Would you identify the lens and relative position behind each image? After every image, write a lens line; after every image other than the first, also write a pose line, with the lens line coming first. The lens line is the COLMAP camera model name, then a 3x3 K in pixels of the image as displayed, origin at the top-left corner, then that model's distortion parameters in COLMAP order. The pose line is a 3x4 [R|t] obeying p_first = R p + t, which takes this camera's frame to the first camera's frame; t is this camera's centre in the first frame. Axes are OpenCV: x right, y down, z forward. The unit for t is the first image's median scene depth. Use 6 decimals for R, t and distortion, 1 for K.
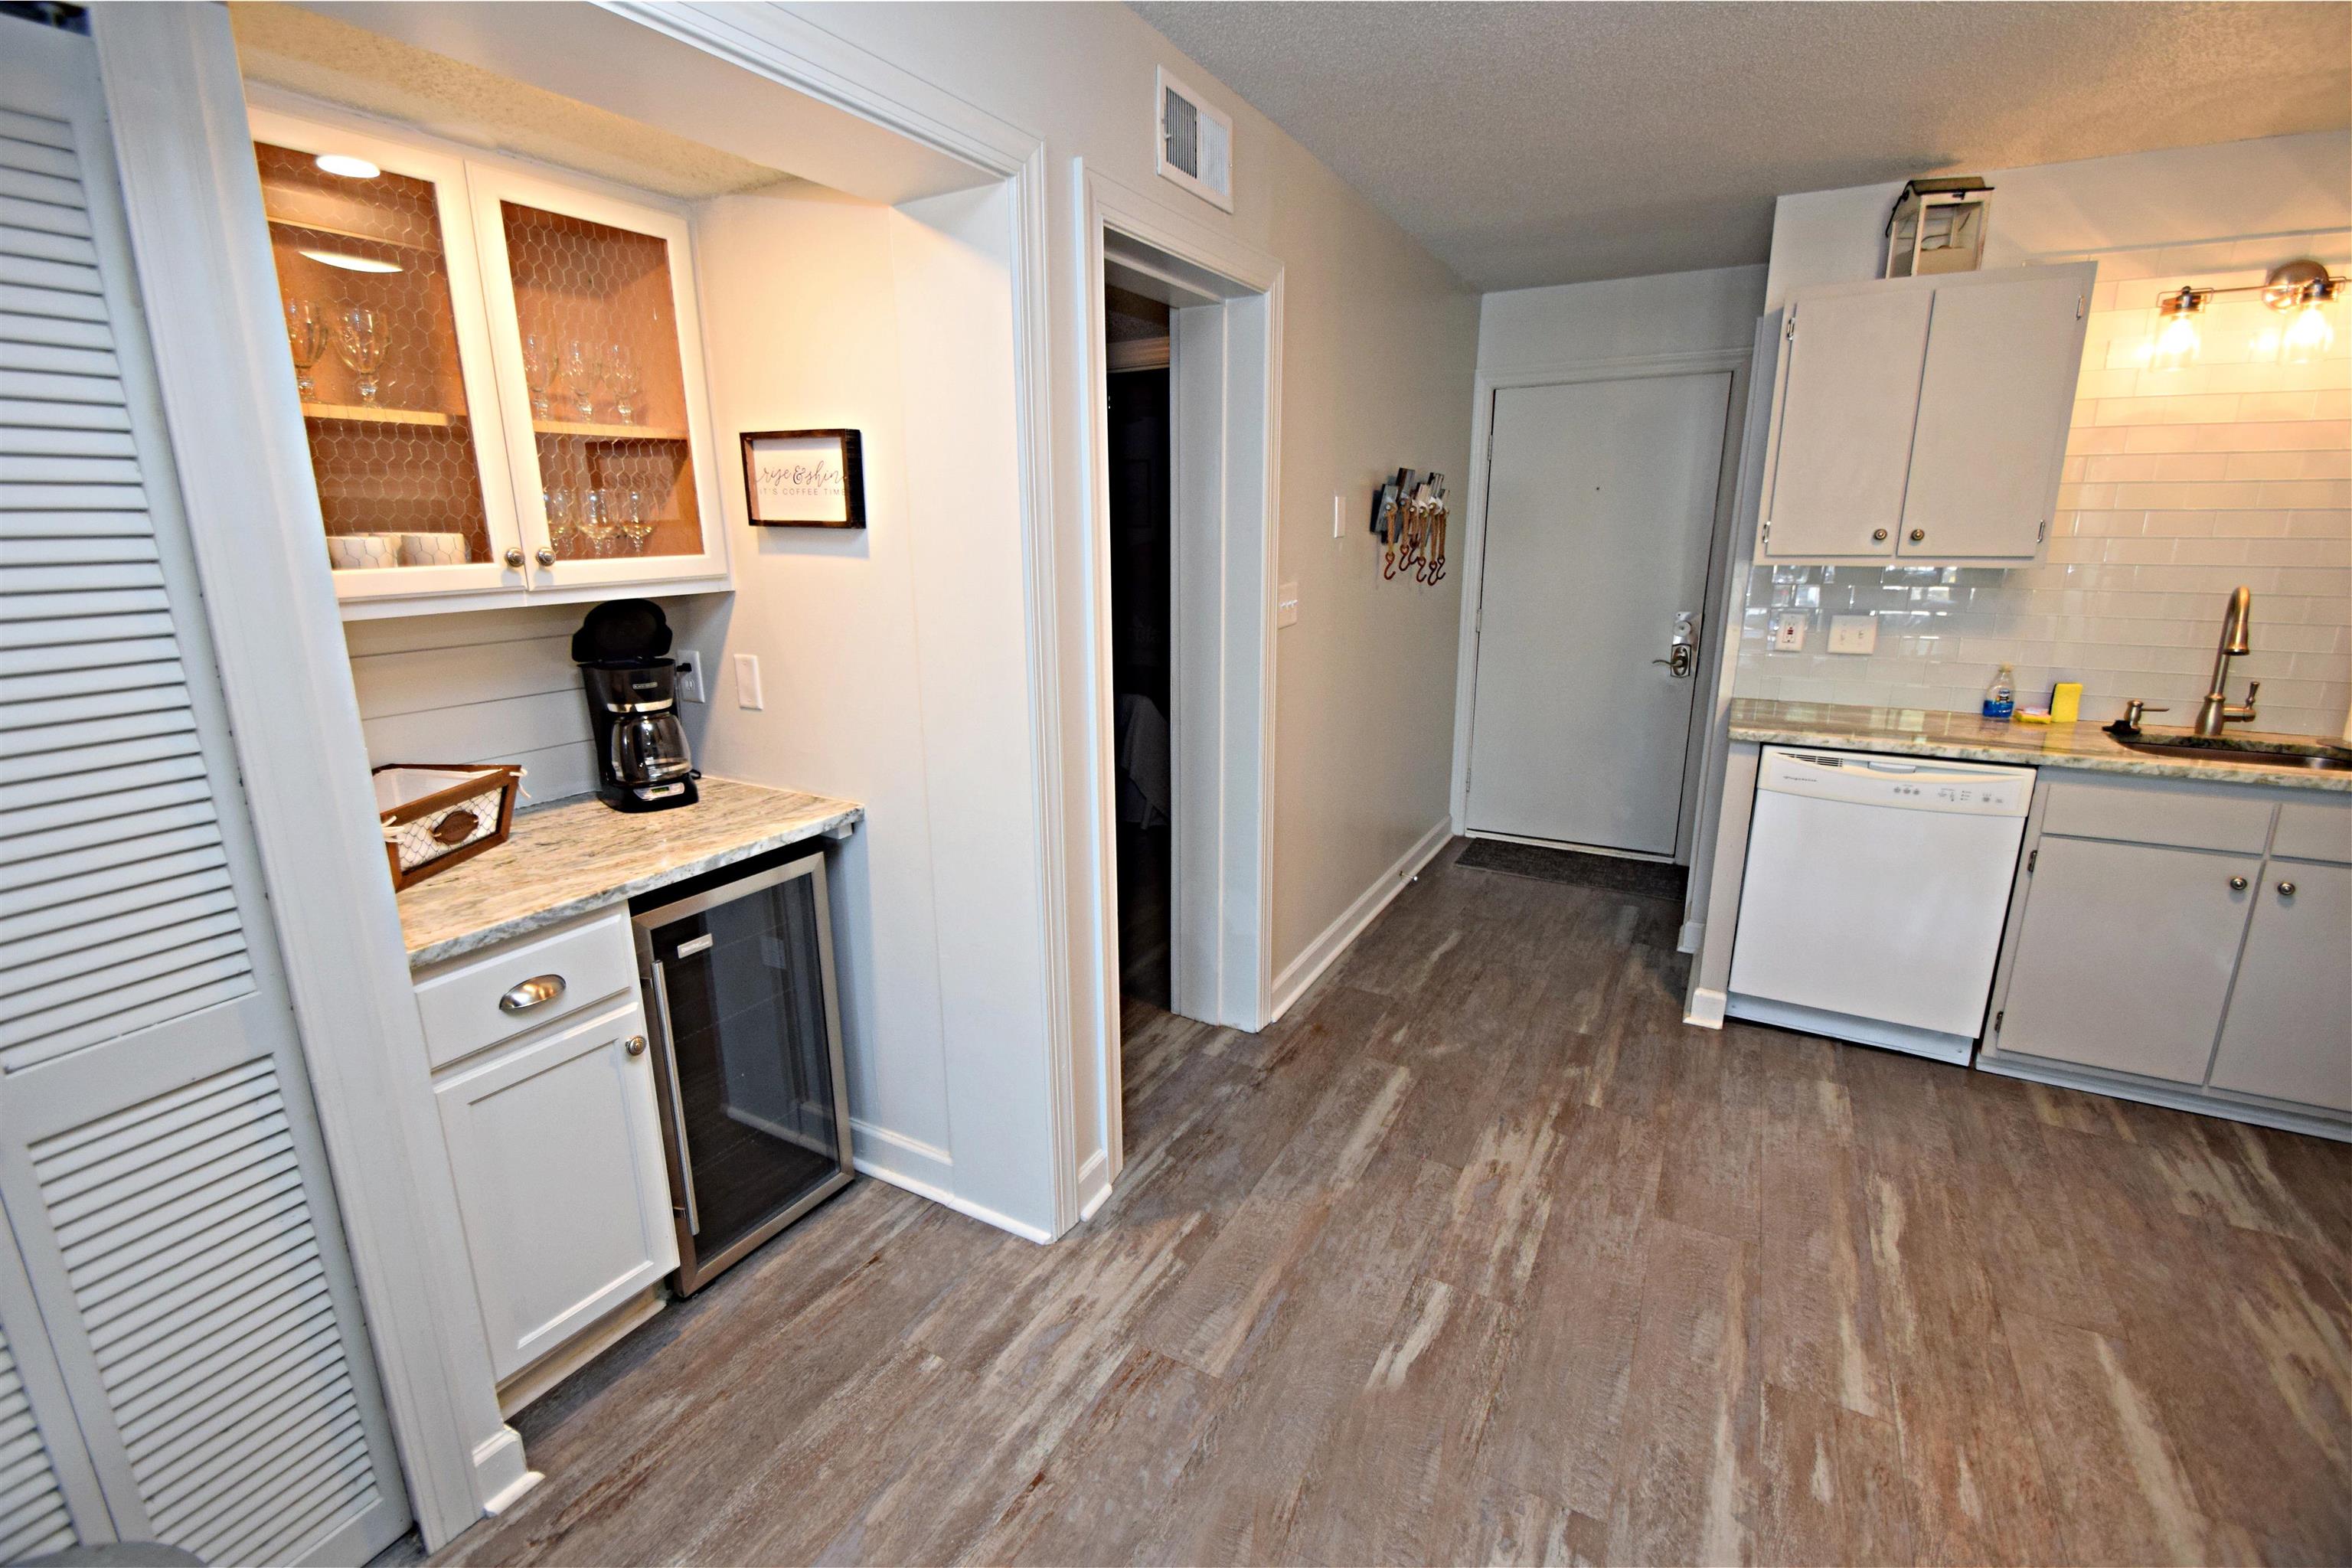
lens RADIAL K [[1054.9, 0, 1172.2], [0, 1054.9, 785.0], [0, 0, 1]] dist [-0.001049, -0.000282]
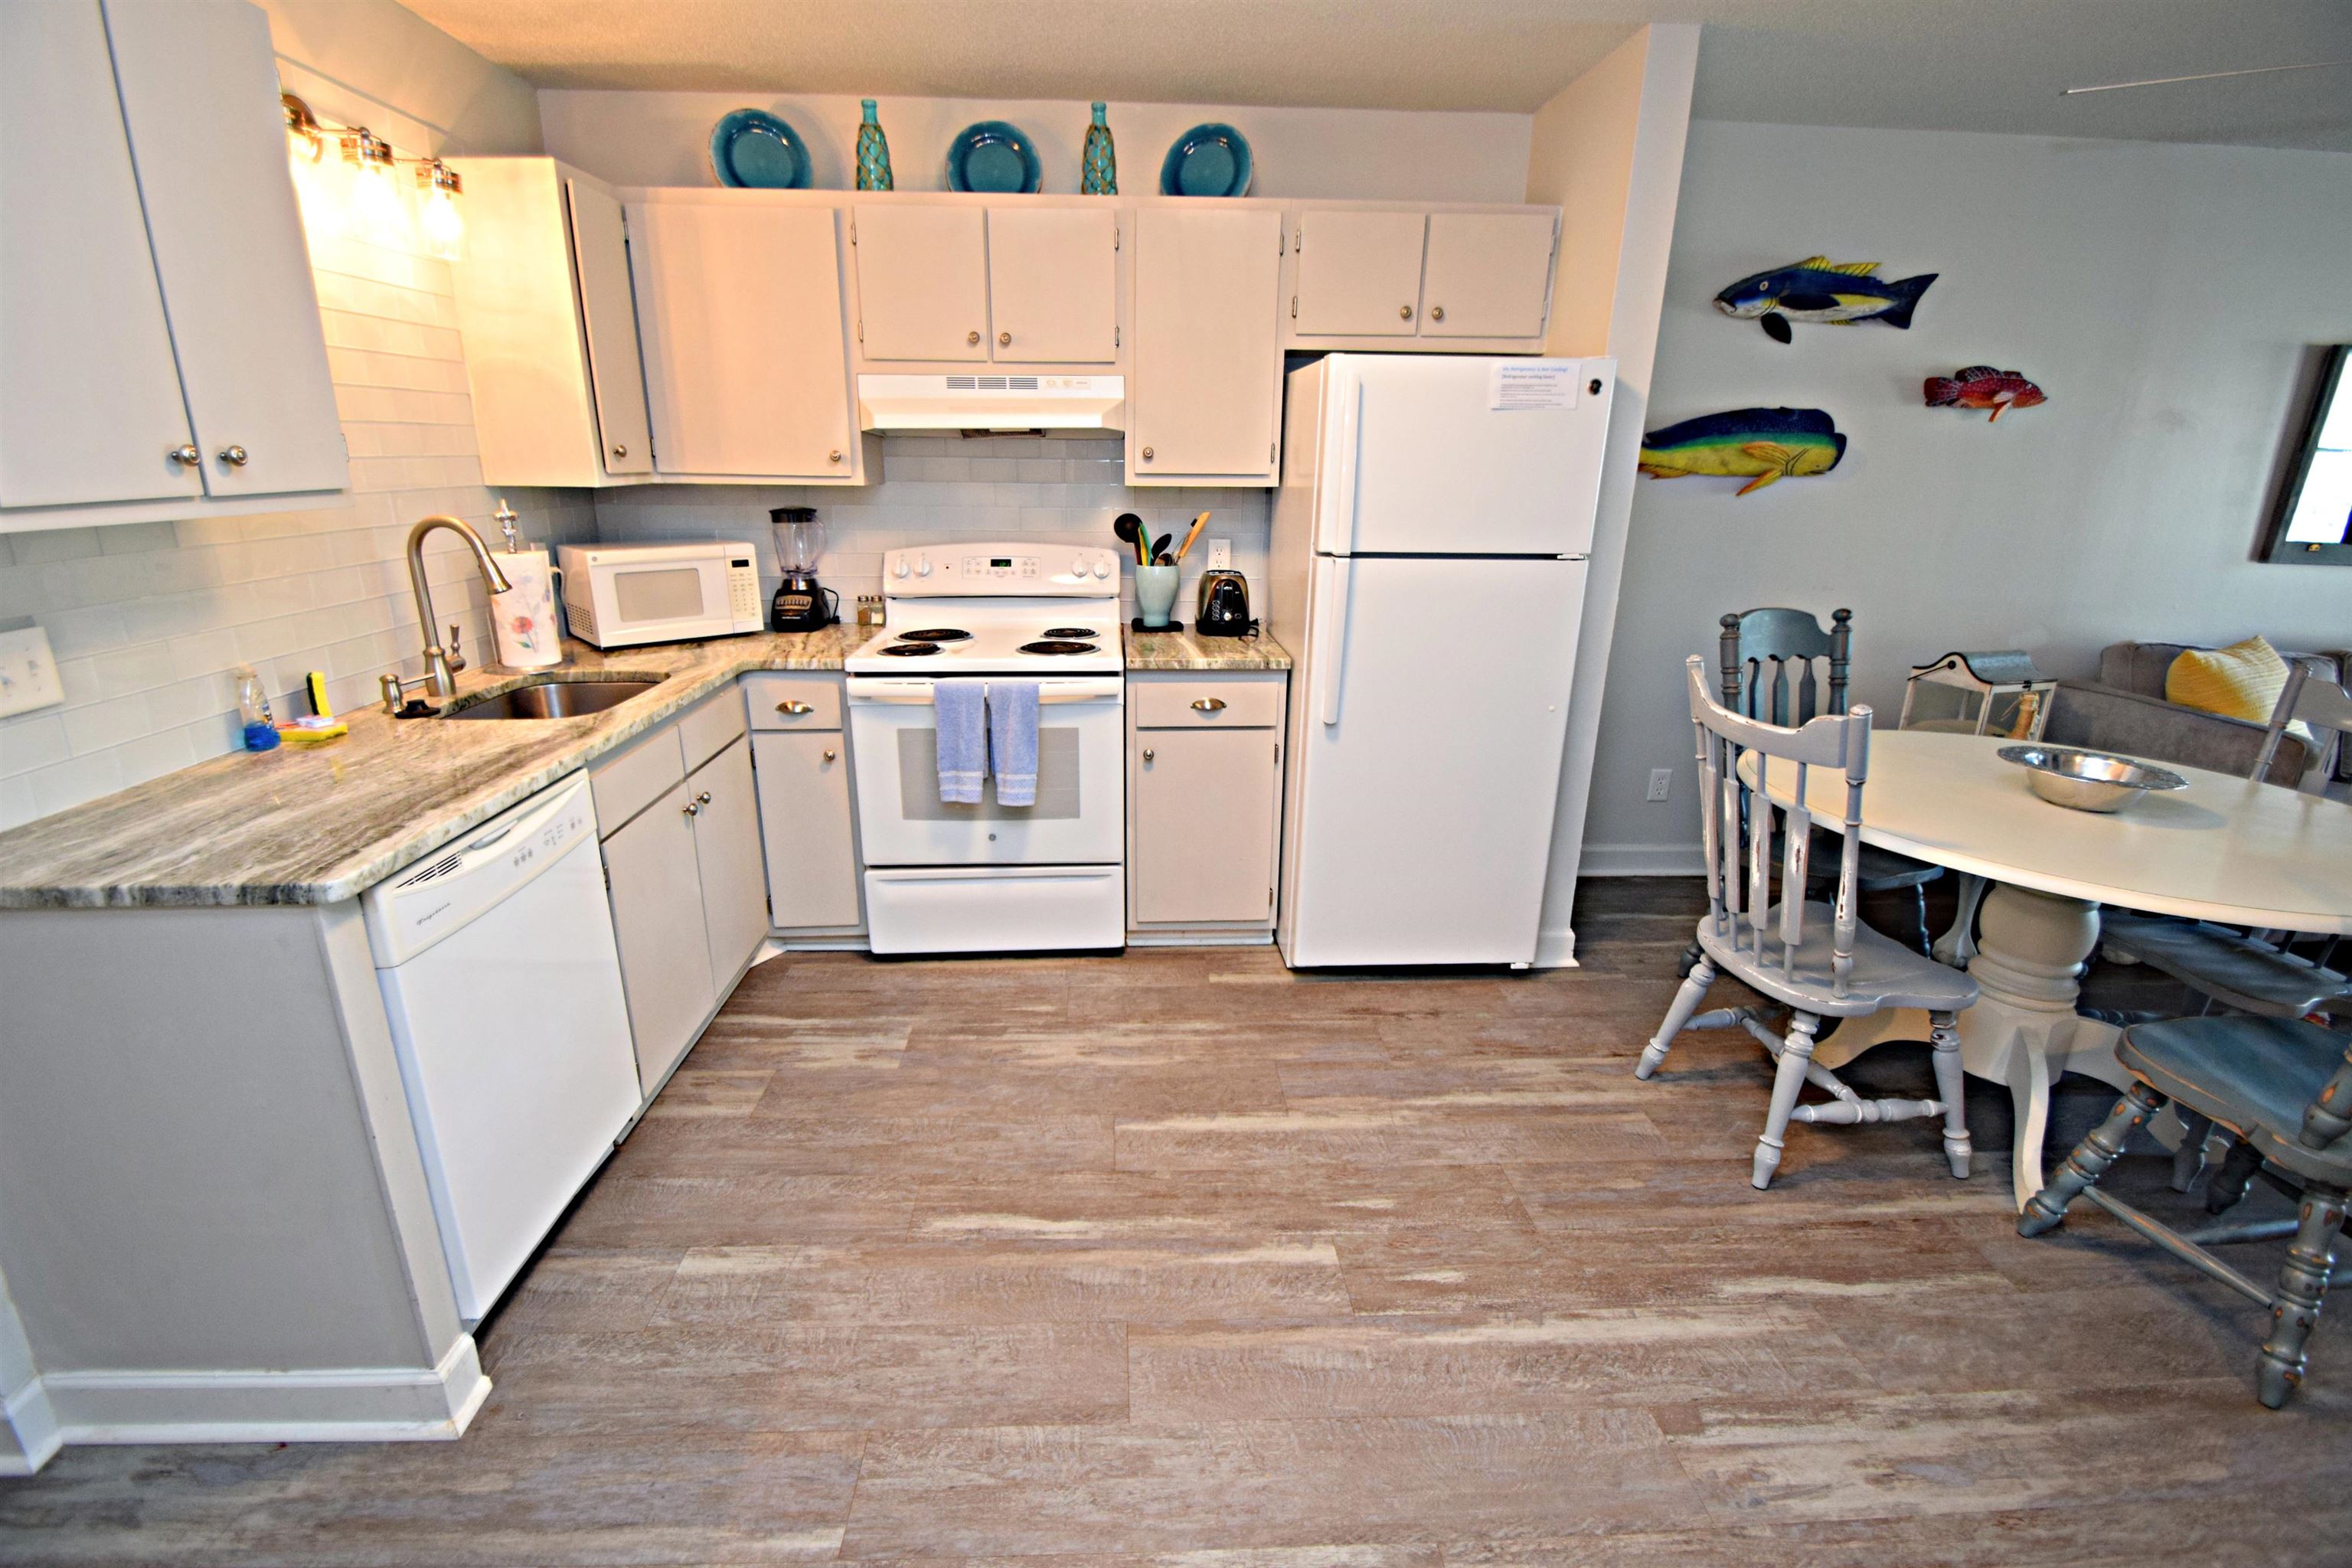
lens RADIAL K [[1054.9, 0, 1166.5], [0, 1054.9, 784.8], [0, 0, 1]] dist [-0.001049, -0.000282]
pose [[-0.511427, -0.259368, 0.819250, -0.026048], [0.208396, 0.887469, 0.411060, -0.246778], [-0.833675, 0.380956, -0.399825, 1.036784]]
